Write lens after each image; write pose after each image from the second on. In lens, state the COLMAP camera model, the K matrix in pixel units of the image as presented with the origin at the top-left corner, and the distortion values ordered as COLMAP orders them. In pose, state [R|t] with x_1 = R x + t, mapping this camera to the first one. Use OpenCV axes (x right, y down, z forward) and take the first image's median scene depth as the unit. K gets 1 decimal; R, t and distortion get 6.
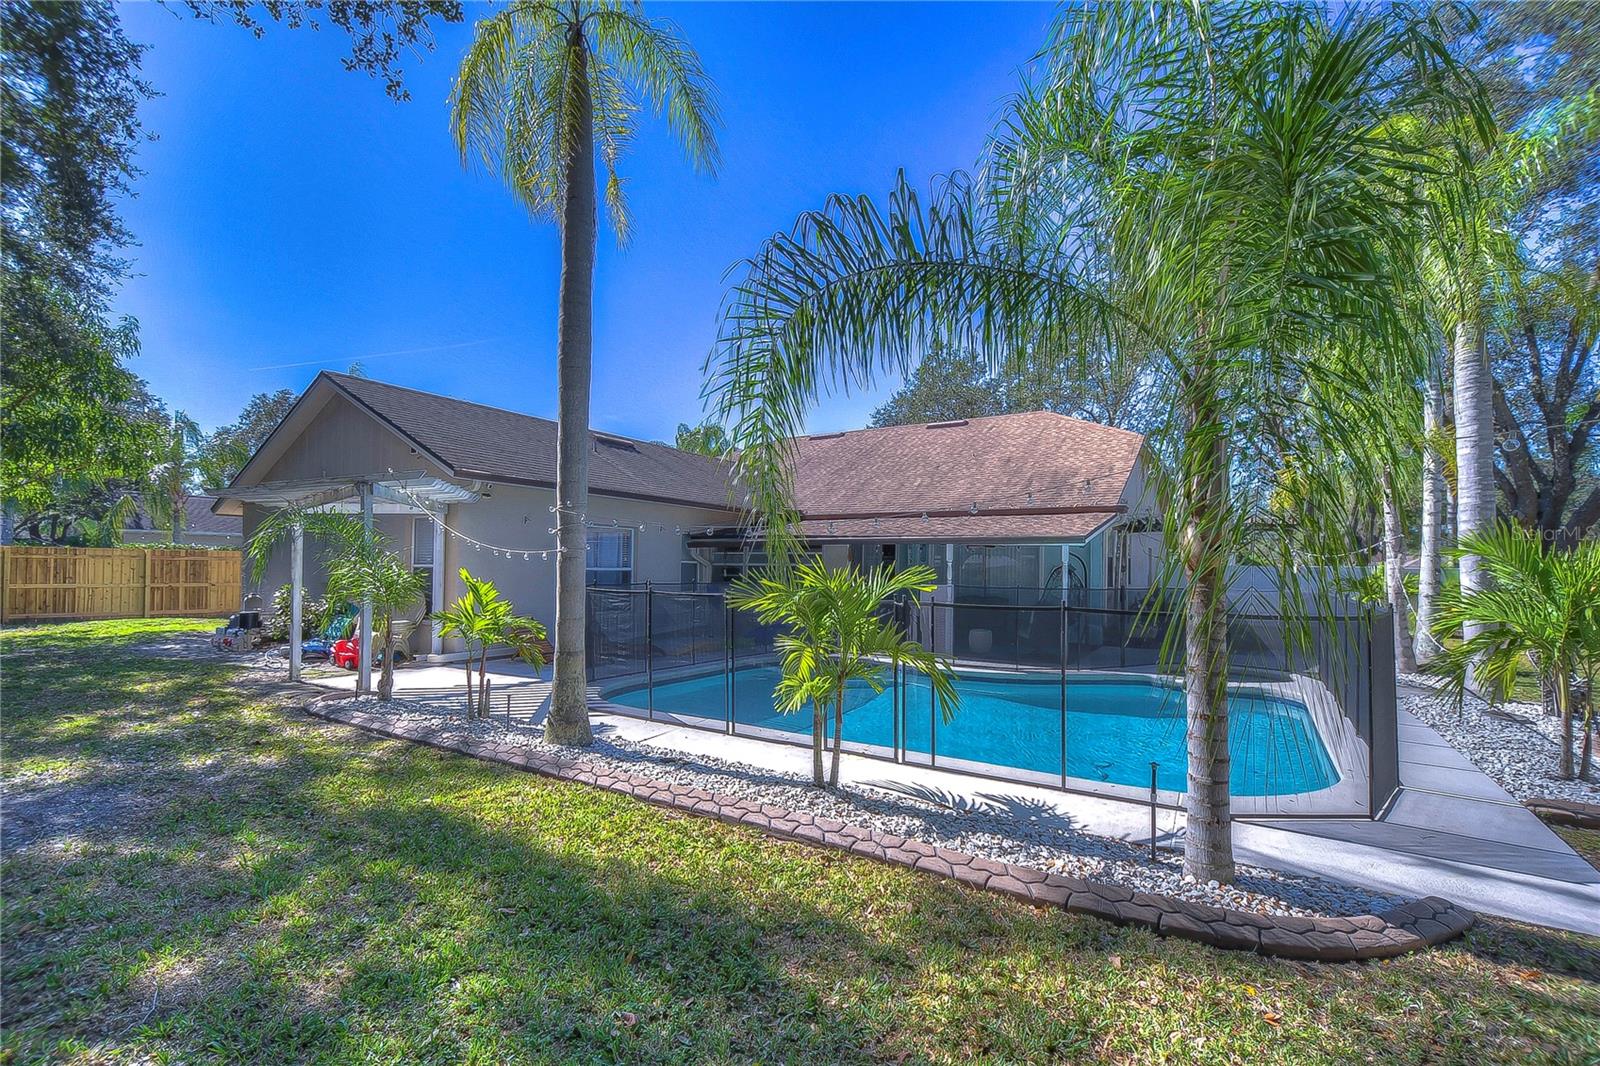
lens RADIAL K [[726.0, 0, 803.2], [0, 726.0, 552.9], [0, 0, 1]] dist [0.010492, -0.008809]
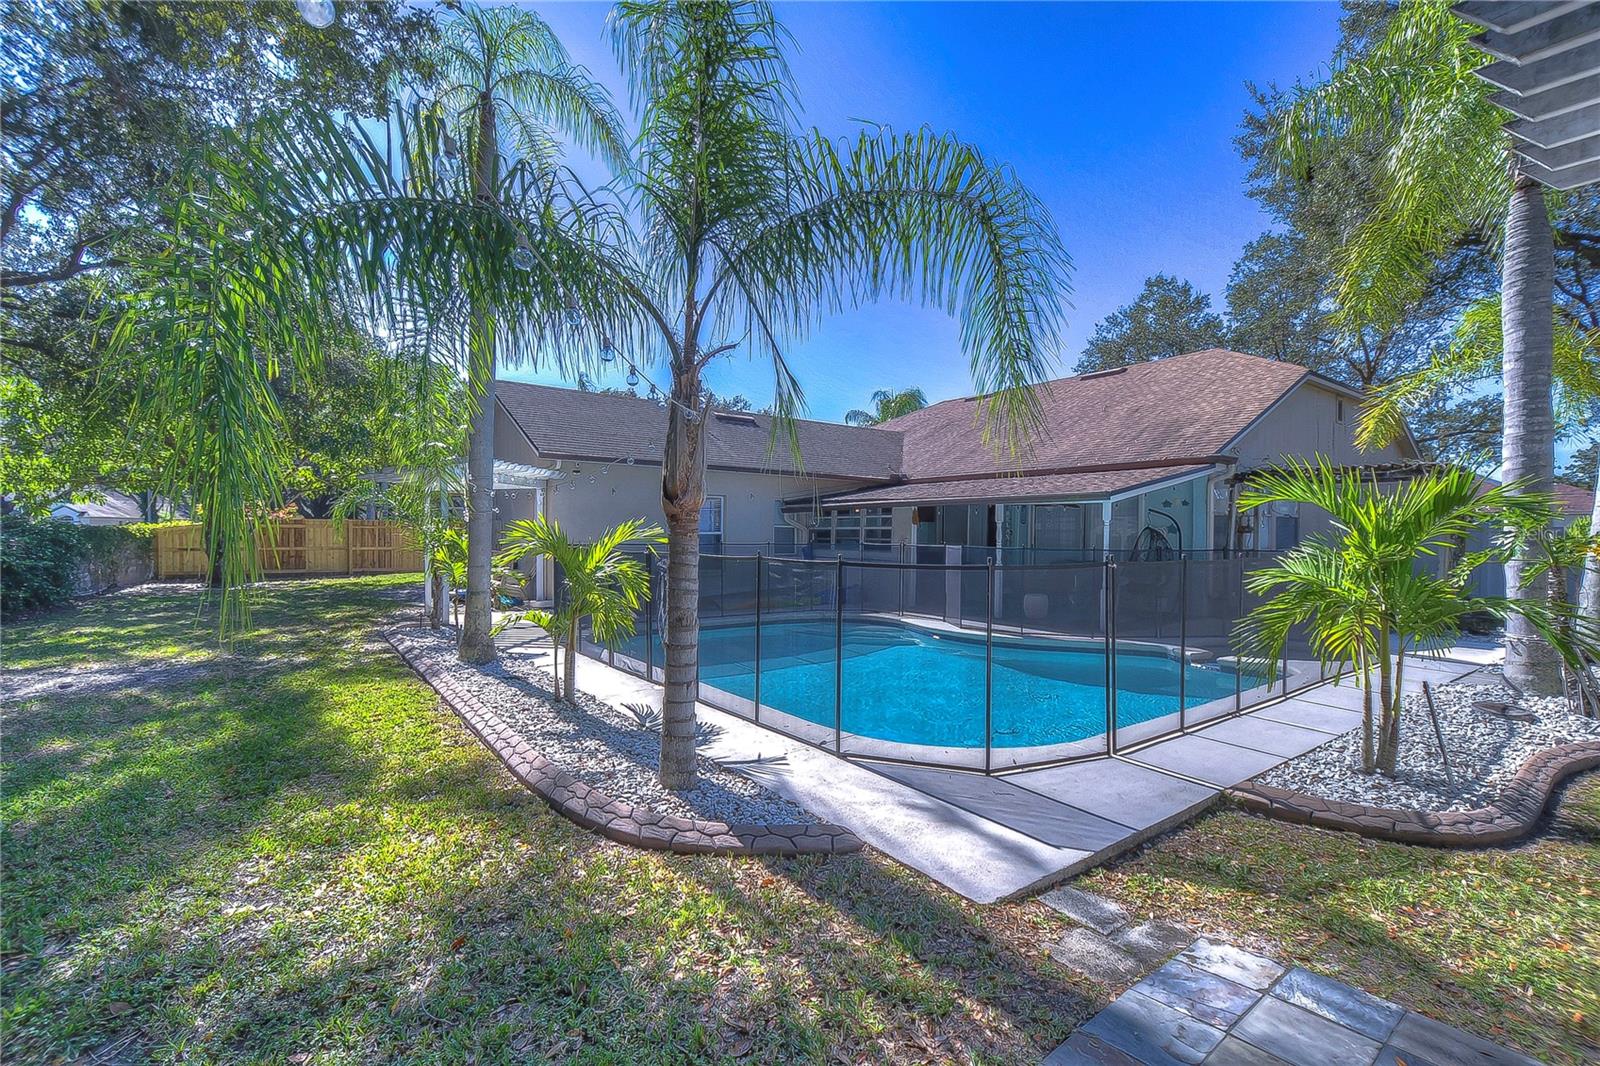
lens RADIAL K [[726.0, 0, 803.2], [0, 726.0, 552.9], [0, 0, 1]] dist [0.010492, -0.008809]
pose [[0.929226, 0.002665, -0.369502, 0.511792], [0.013679, 0.999041, 0.041604, 0.014264], [0.369259, -0.043714, 0.928298, 0.009115]]
